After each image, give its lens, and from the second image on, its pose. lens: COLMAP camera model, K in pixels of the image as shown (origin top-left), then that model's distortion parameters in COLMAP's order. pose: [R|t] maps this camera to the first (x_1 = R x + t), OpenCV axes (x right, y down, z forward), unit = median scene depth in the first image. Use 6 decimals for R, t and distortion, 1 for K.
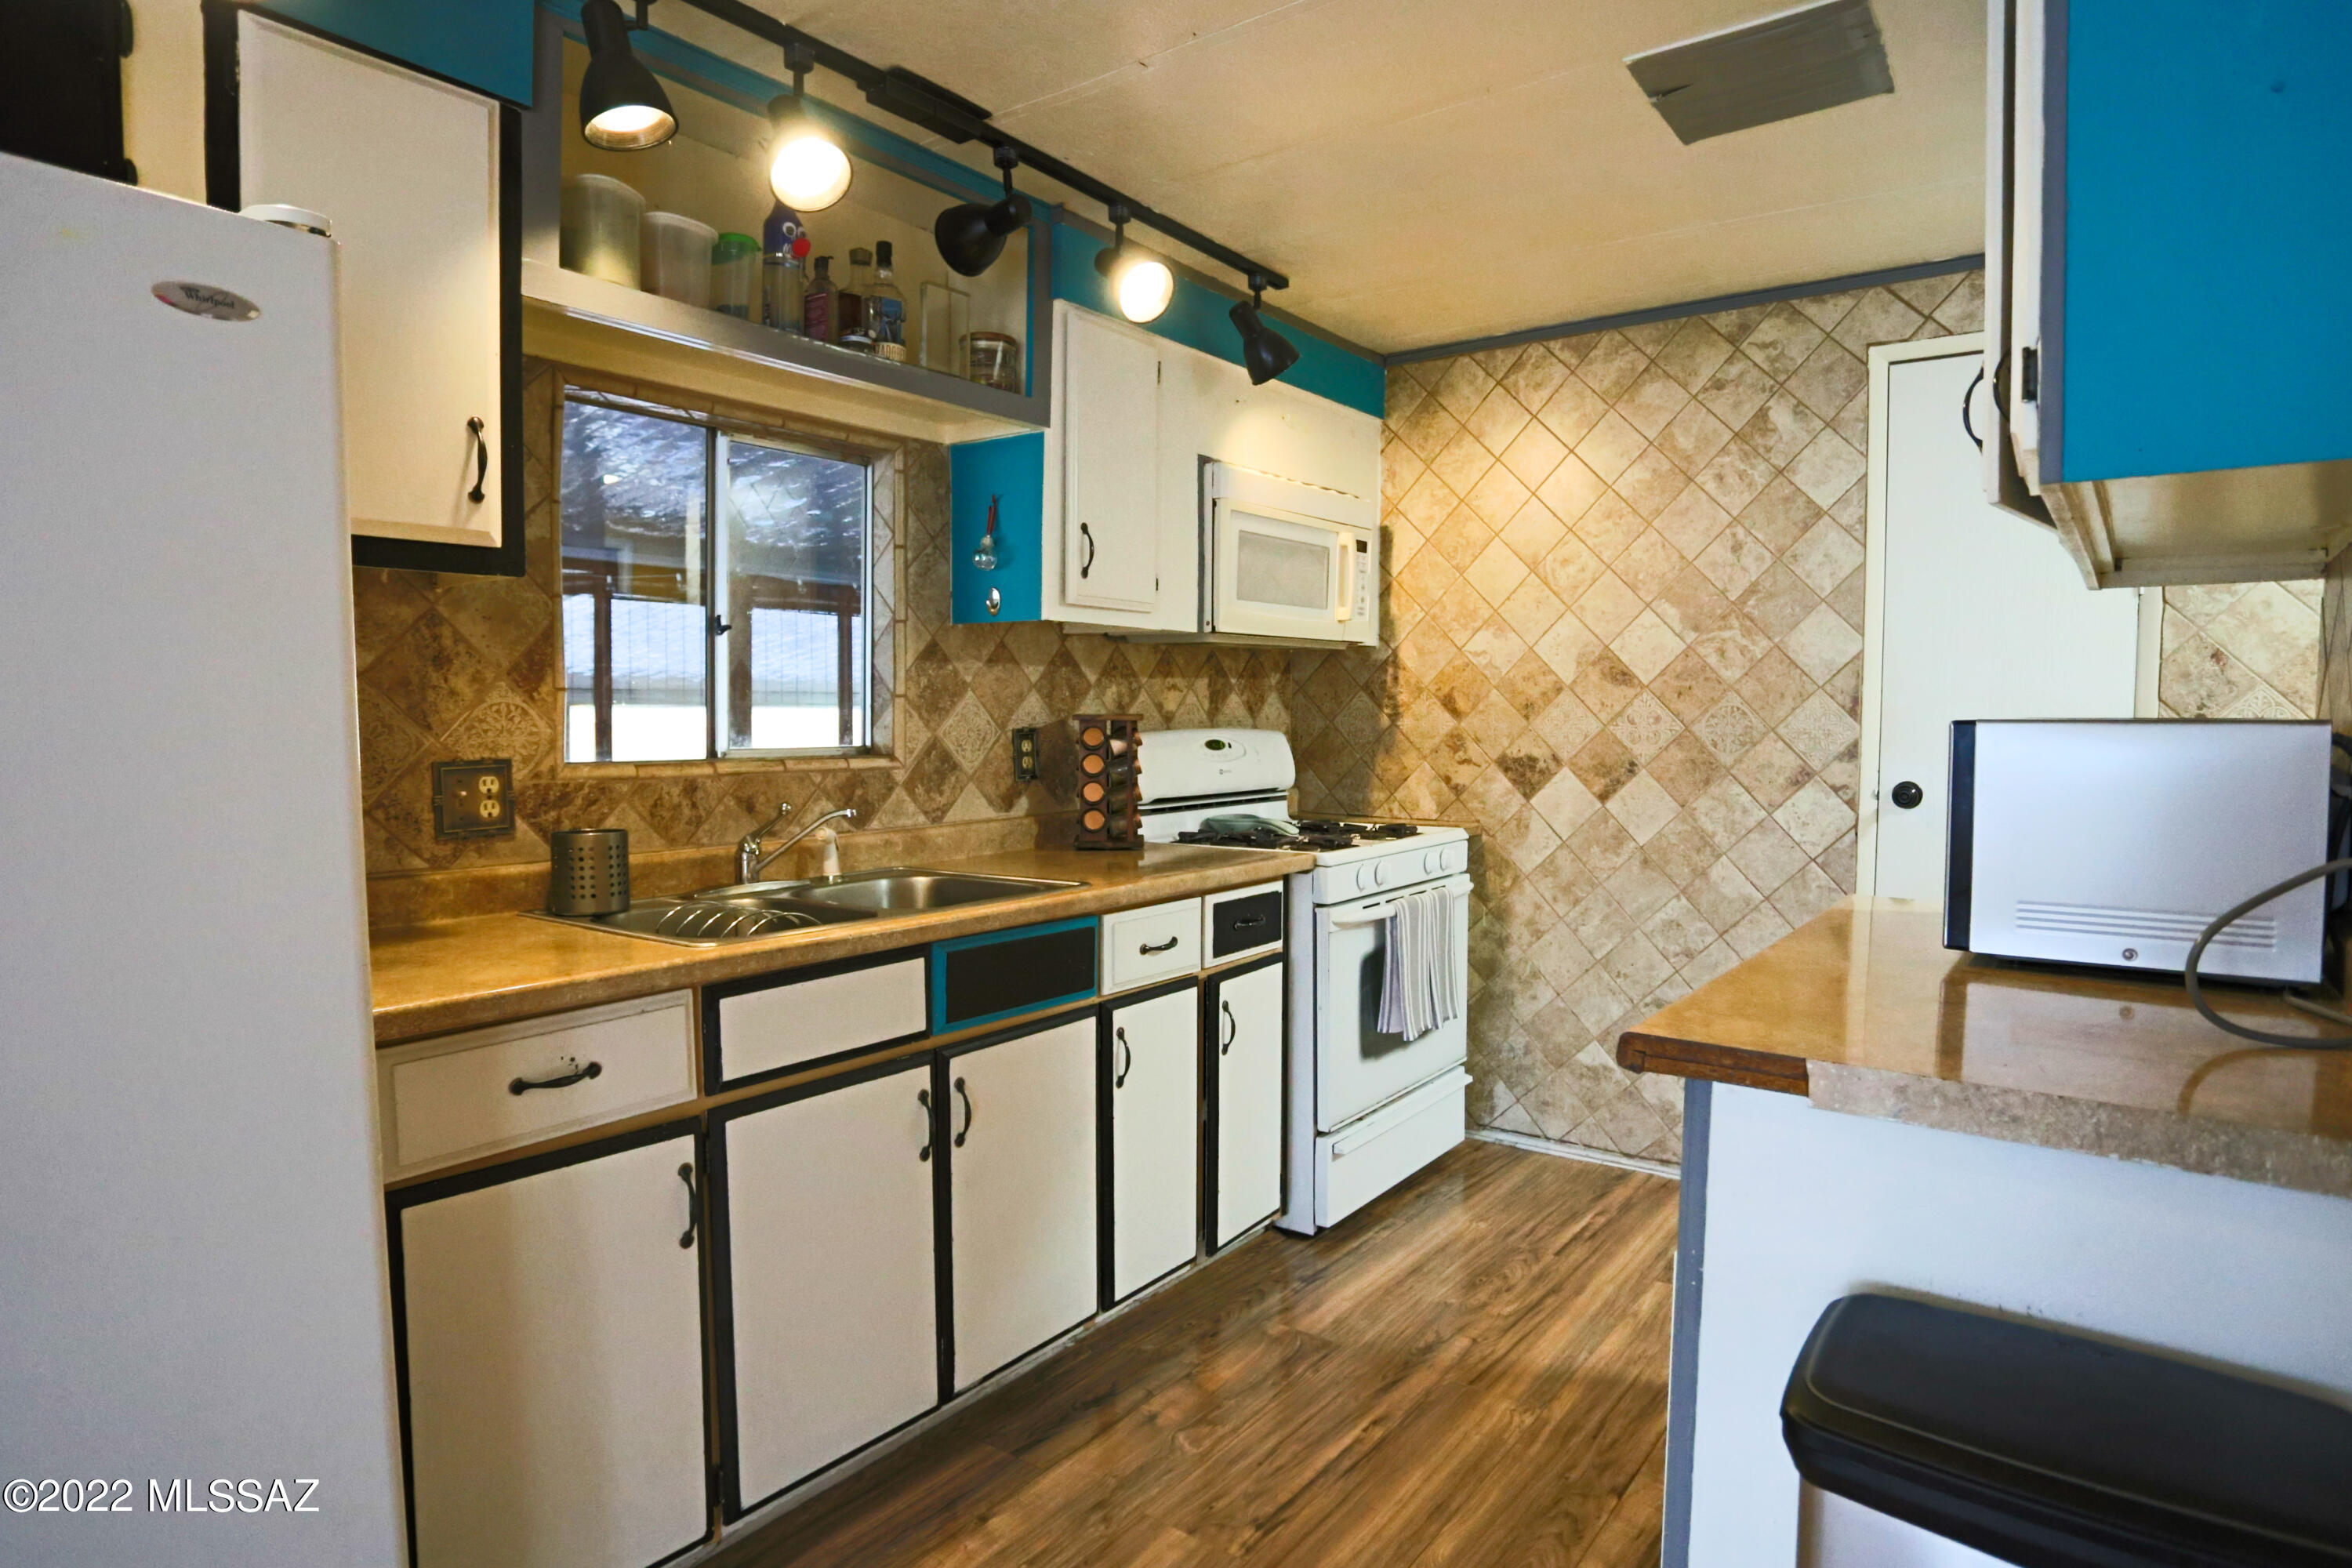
lens RADIAL K [[1312.0, 0, 1142.4], [0, 1312.0, 790.8], [0, 0, 1]] dist [-0.071327, 0.000851]
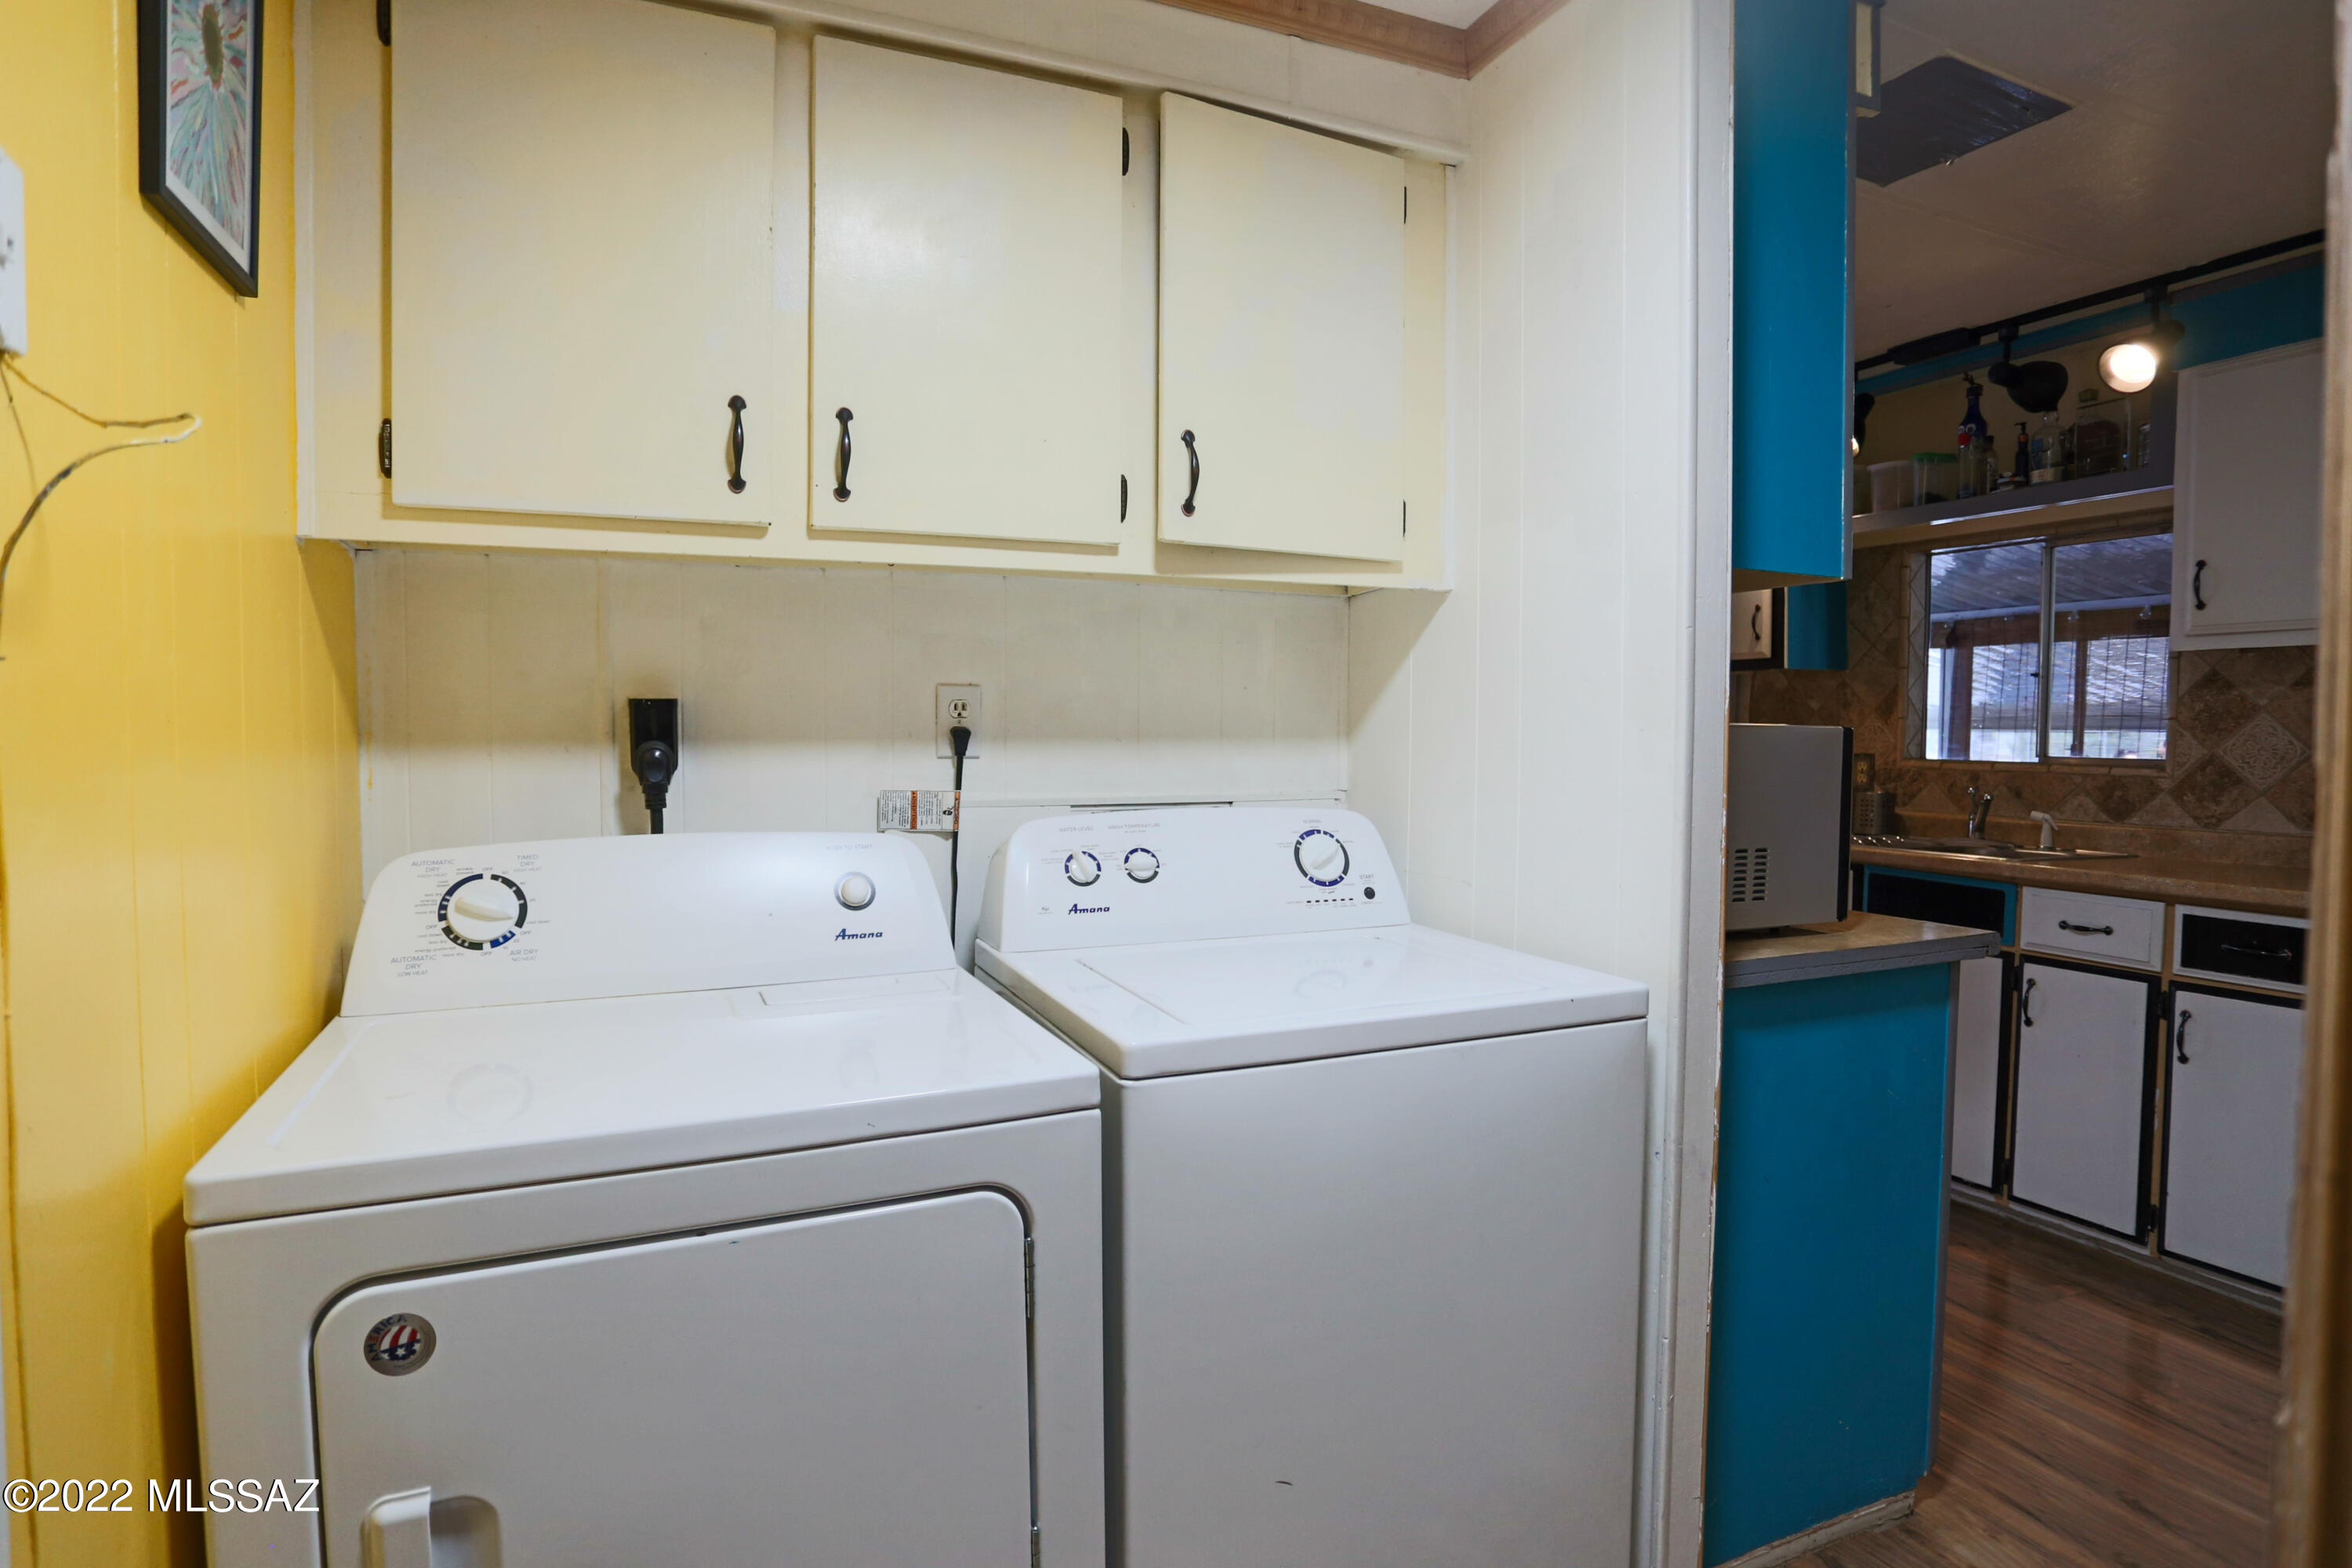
lens RADIAL K [[1236.2, 0, 1176.0], [0, 1236.2, 784.0], [0, 0, 1]] dist [-0.074836, 0.035086]
pose [[-0.481751, 0.033100, -0.875683, 1.161444], [-0.061889, 0.995506, 0.071677, -0.032240], [0.874120, 0.088726, -0.477537, 0.680141]]
